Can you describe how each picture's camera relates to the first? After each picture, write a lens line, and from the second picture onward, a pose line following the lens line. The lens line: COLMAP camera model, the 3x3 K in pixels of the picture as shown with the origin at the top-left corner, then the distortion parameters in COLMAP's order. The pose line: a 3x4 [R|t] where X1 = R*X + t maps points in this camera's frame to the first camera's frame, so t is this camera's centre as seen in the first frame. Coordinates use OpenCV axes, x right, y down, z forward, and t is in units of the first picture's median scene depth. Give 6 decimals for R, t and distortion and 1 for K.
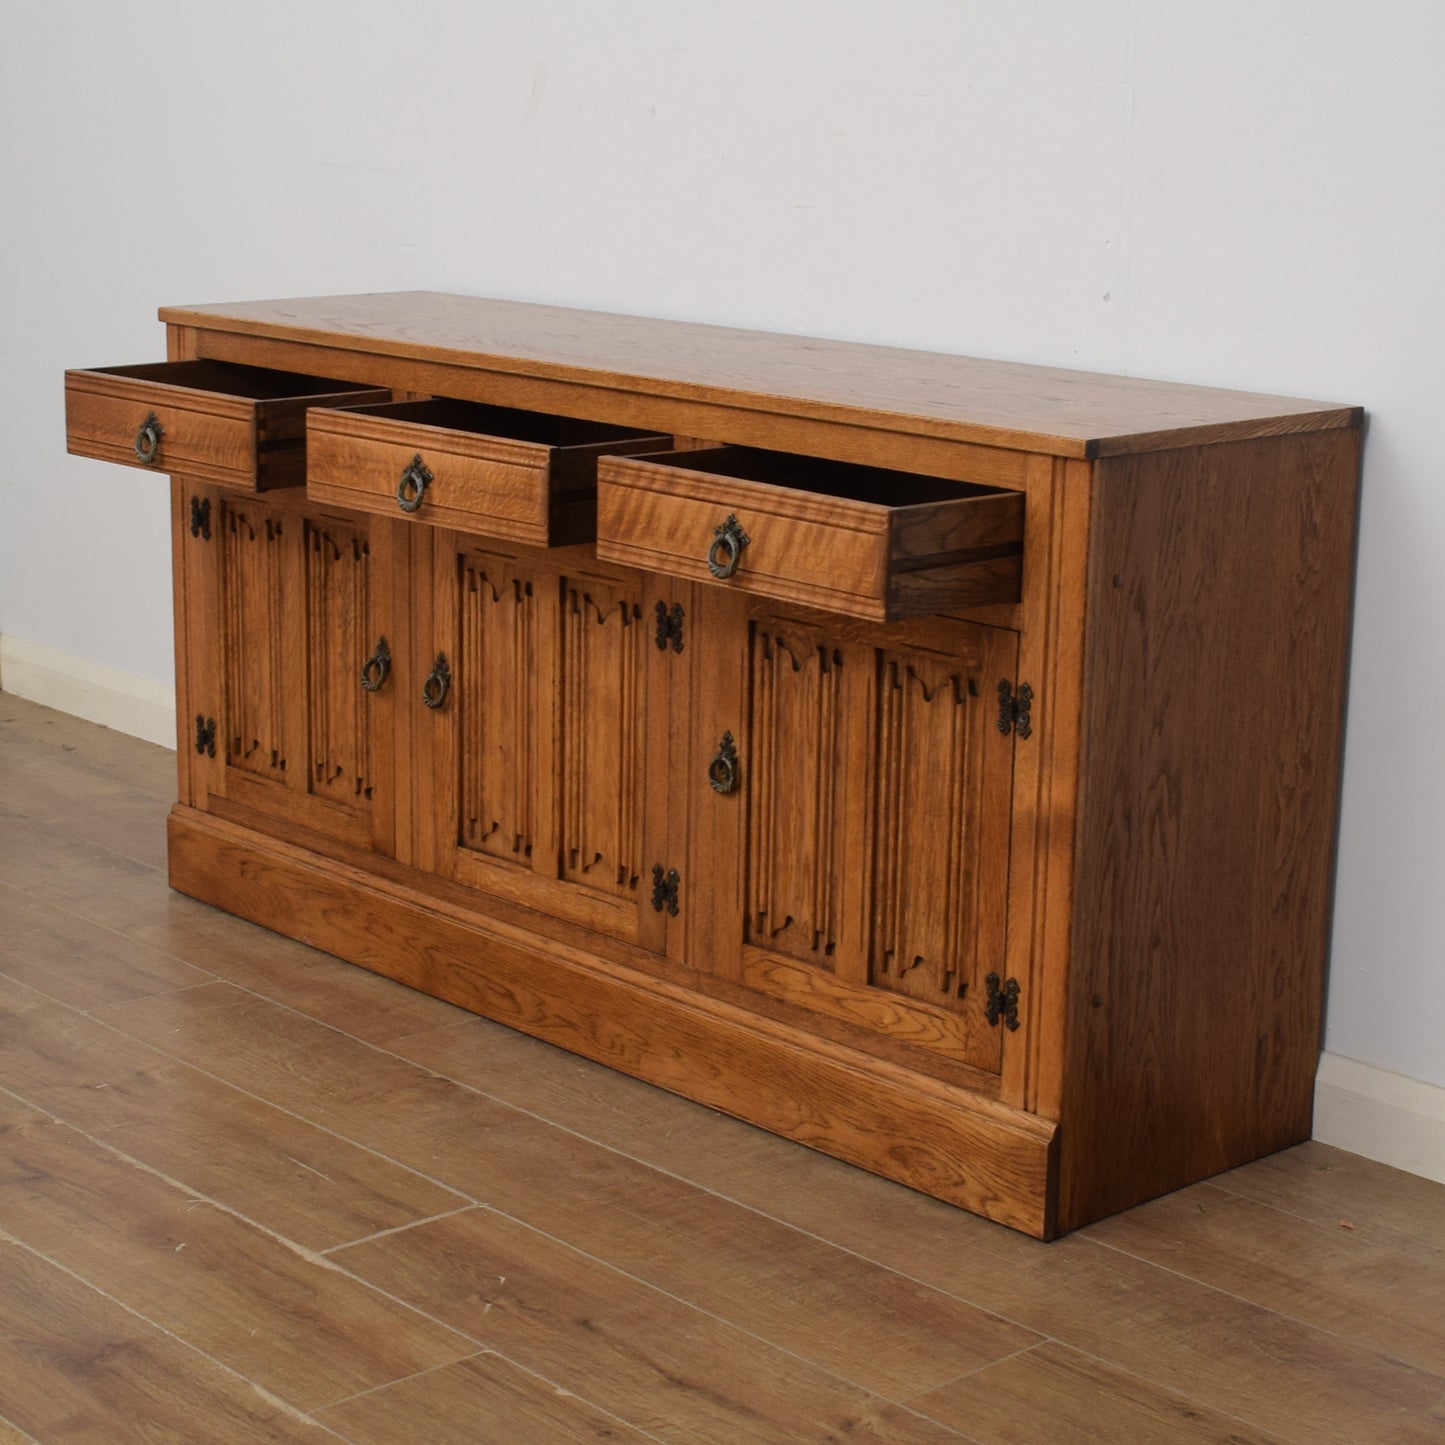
lens RADIAL K [[2951.5, 0, 685.2], [0, 2951.5, 769.8], [0, 0, 1]] dist [-0.087313, 0.000000]
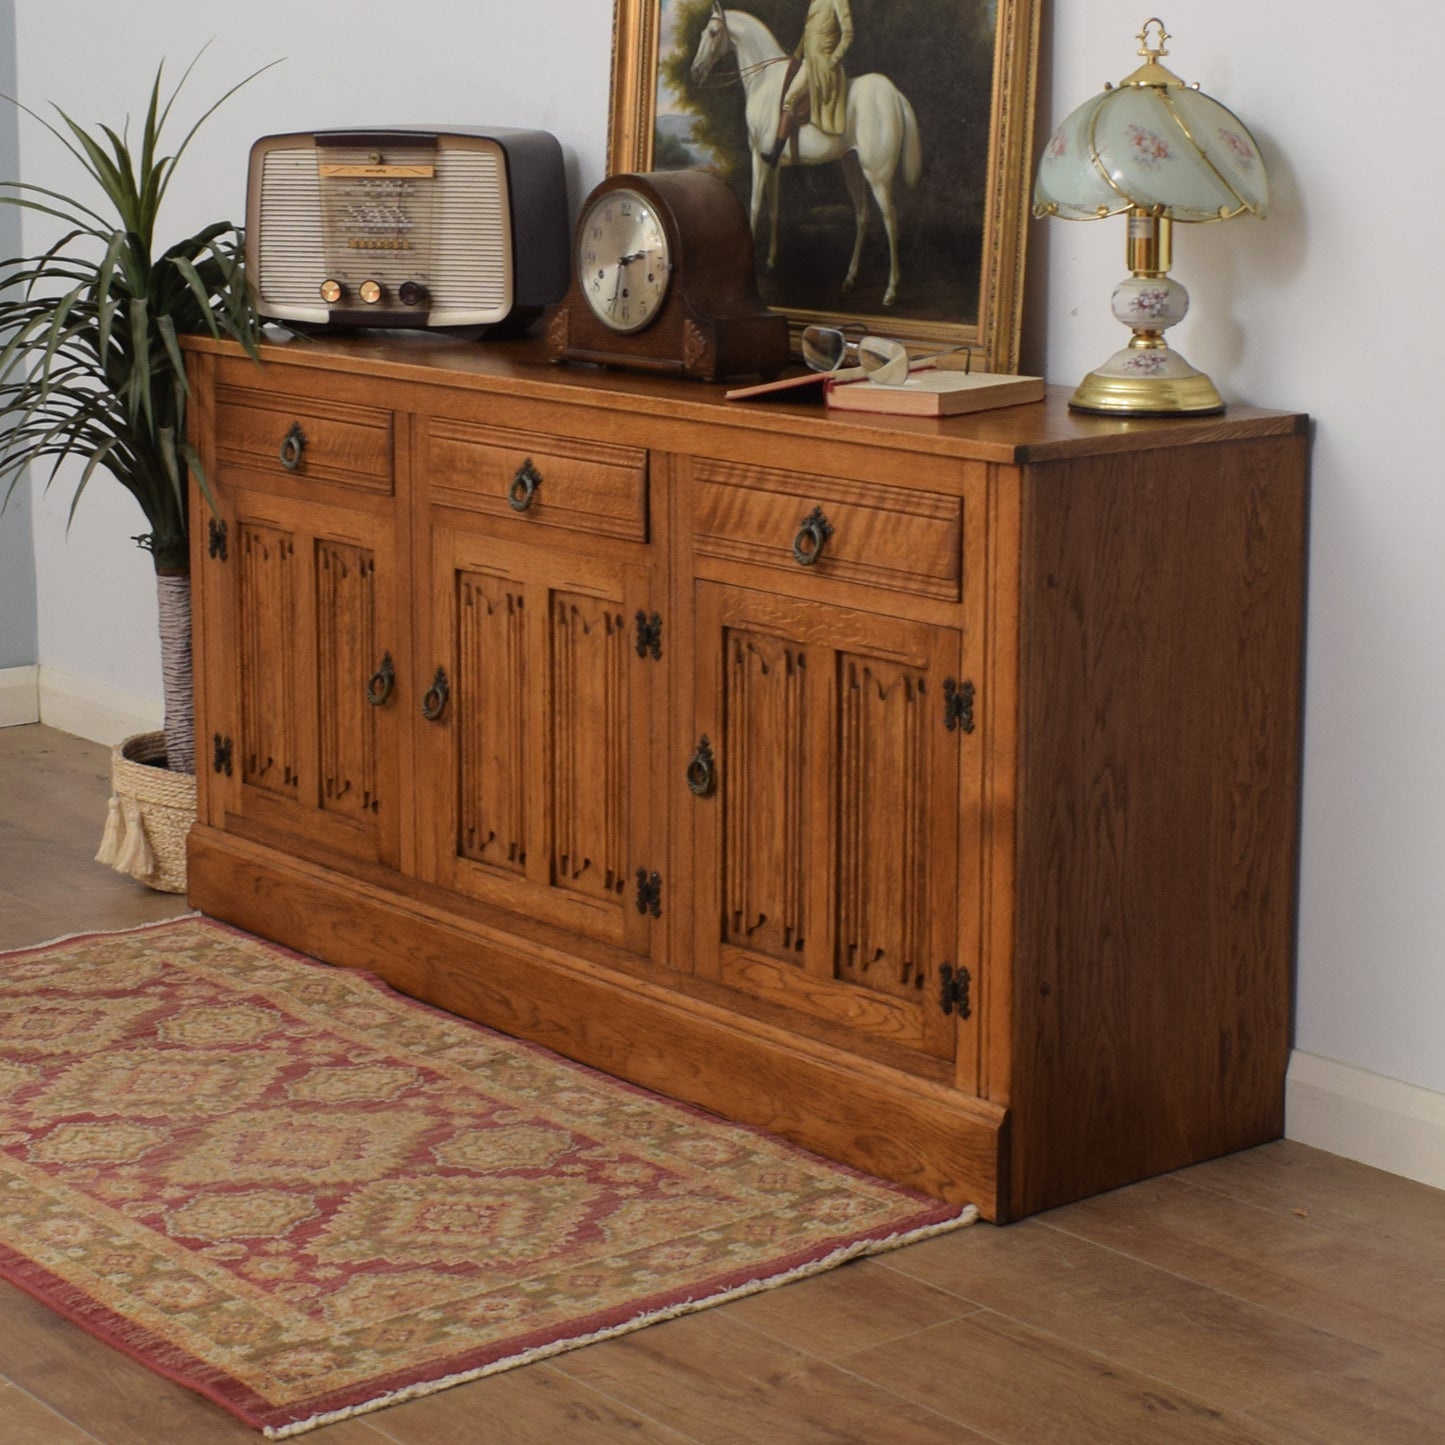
lens RADIAL K [[3313.5, 0, 607.2], [0, 3313.5, 580.3], [0, 0, 1]] dist [-0.099459, 0.000000]
pose [[0.997176, -0.006638, -0.074801, 0.071440], [0.000382, 0.996522, -0.083333, 0.031008], [0.075094, 0.083069, 0.993710, -0.164758]]
